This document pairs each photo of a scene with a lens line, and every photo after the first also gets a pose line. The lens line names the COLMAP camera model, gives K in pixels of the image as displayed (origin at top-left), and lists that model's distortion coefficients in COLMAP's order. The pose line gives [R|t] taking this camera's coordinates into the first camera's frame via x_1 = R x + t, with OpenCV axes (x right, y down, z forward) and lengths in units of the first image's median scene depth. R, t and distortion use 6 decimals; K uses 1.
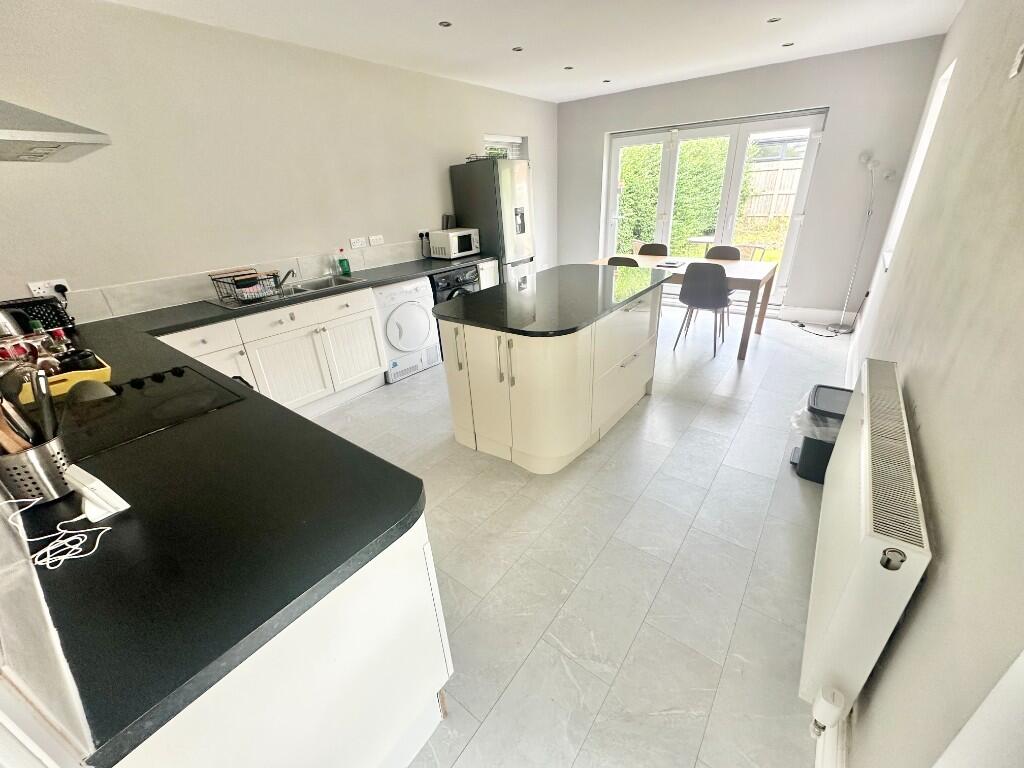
lens RADIAL K [[409.8, 0, 512.1], [0, 409.8, 382.7], [0, 0, 1]] dist [0.001305, 0.000425]
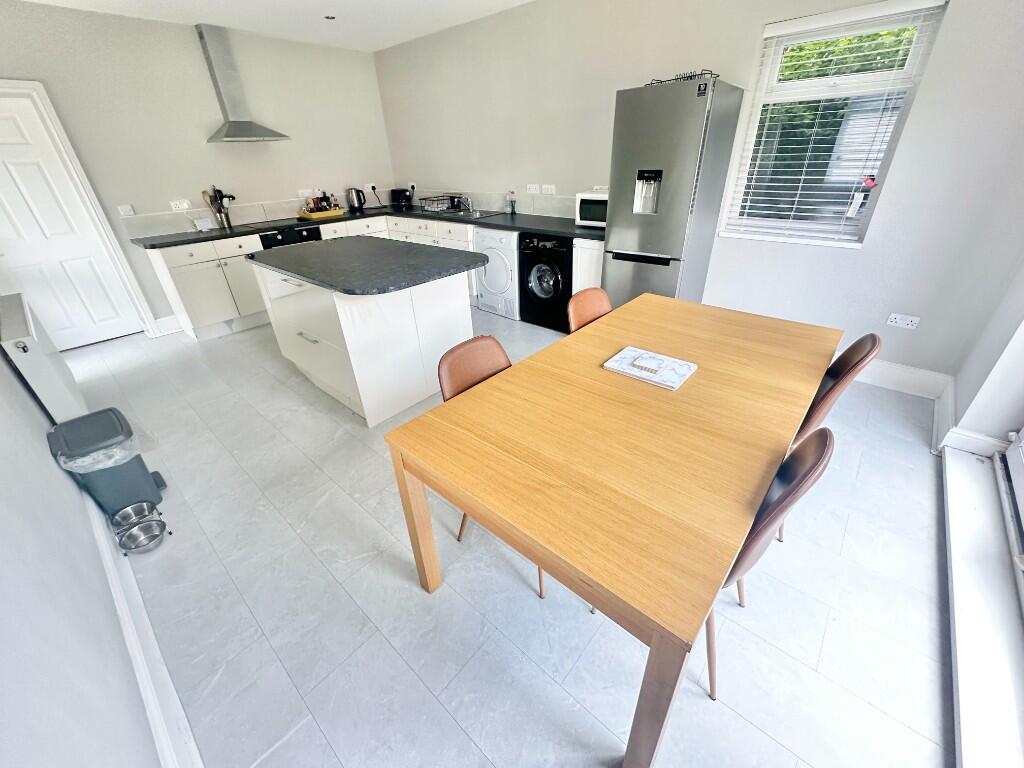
lens RADIAL K [[409.8, 0, 513.3], [0, 409.8, 380.8], [0, 0, 1]] dist [0.001305, 0.000425]
pose [[-0.074956, 0.530492, -0.844370, 0.856746], [-0.387114, 0.764863, 0.514905, -0.511252], [0.918980, 0.365463, 0.148030, 1.013064]]
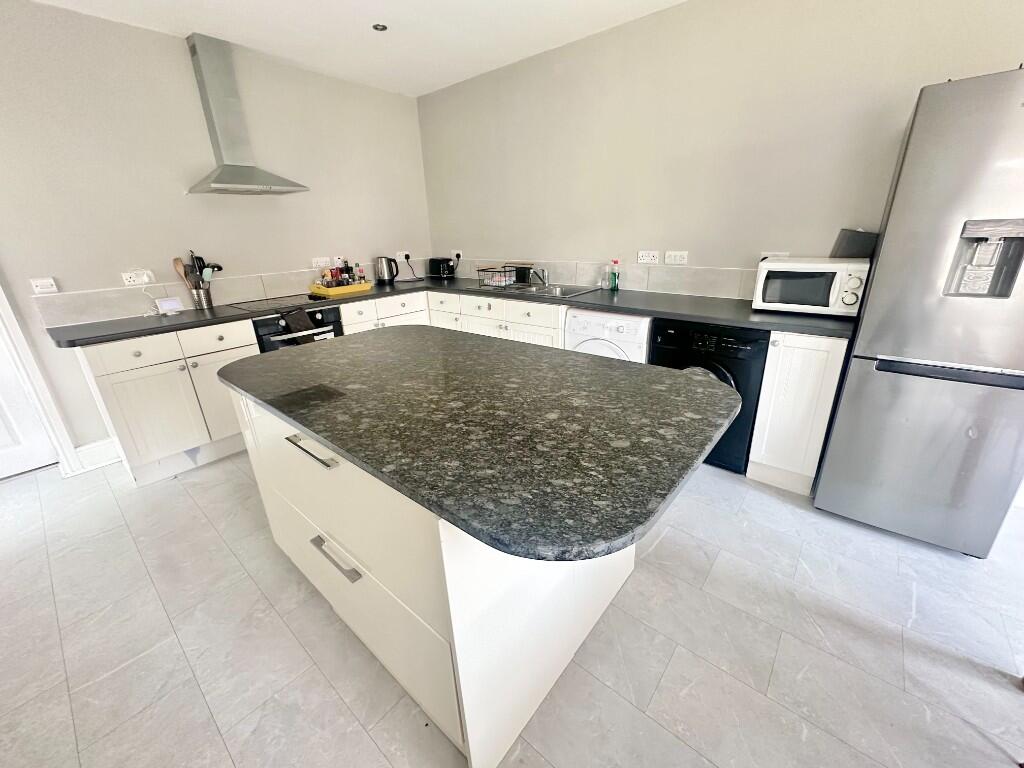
lens RADIAL K [[409.8, 0, 512.8], [0, 409.8, 382.7], [0, 0, 1]] dist [0.001305, 0.000425]
pose [[-0.052857, 0.398176, -0.915785, 0.463409], [-0.392569, 0.834946, 0.385687, -0.354015], [0.918202, 0.379895, 0.112179, 0.795205]]
